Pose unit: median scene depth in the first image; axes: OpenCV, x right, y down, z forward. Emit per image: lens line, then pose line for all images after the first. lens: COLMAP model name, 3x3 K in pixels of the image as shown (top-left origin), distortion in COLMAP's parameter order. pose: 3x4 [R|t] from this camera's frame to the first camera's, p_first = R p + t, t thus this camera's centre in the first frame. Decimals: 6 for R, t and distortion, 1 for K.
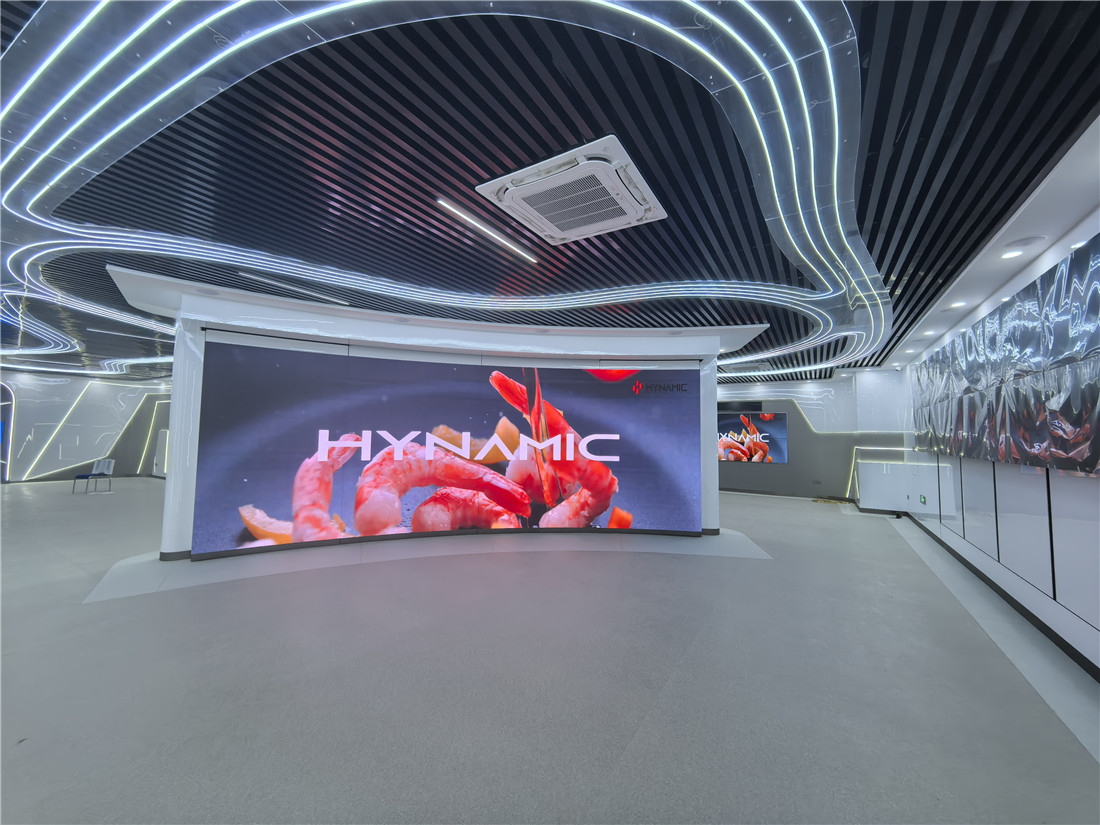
lens RADIAL K [[426.0, 0, 550.0], [0, 426.0, 412.5], [0, 0, 1]] dist [0.001427, -0.000027]
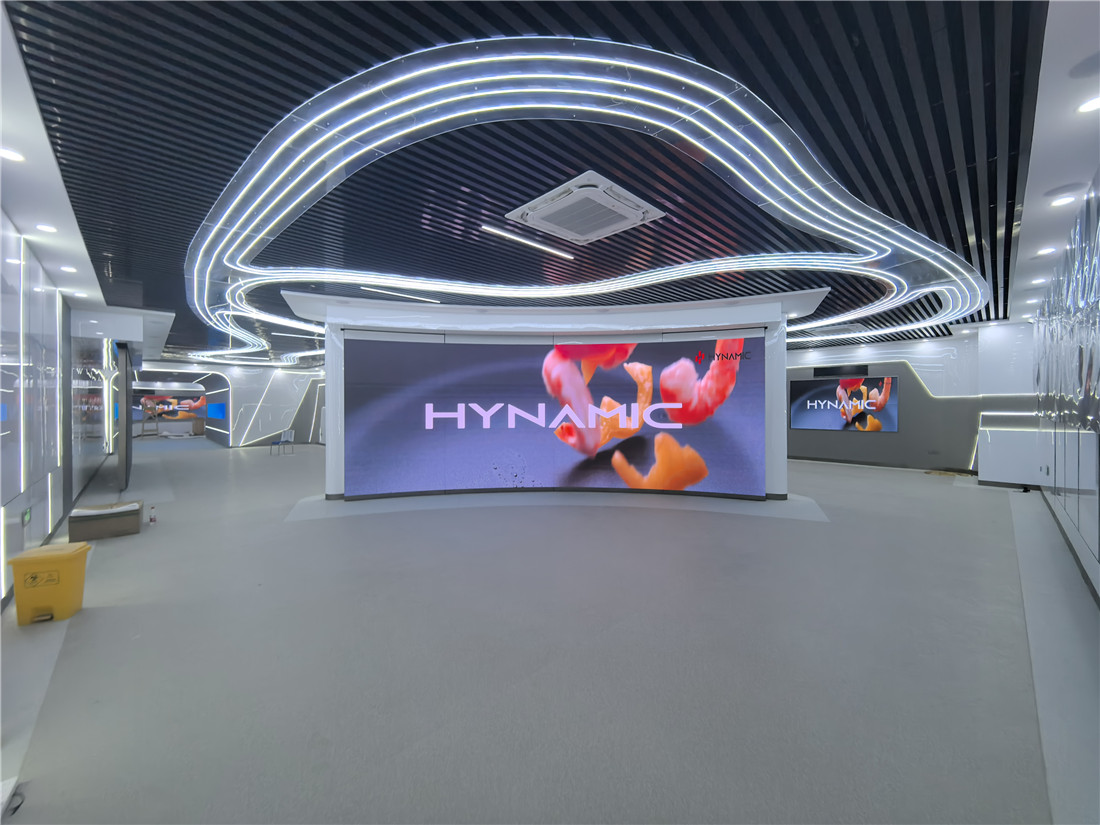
lens RADIAL K [[426.0, 0, 550.0], [0, 426.0, 412.5], [0, 0, 1]] dist [0.001427, -0.000027]
pose [[0.968264, -0.014175, -0.249526, 0.123715], [0.029913, 0.997786, 0.059392, 0.002335], [0.248131, -0.064971, 0.966545, -0.122509]]
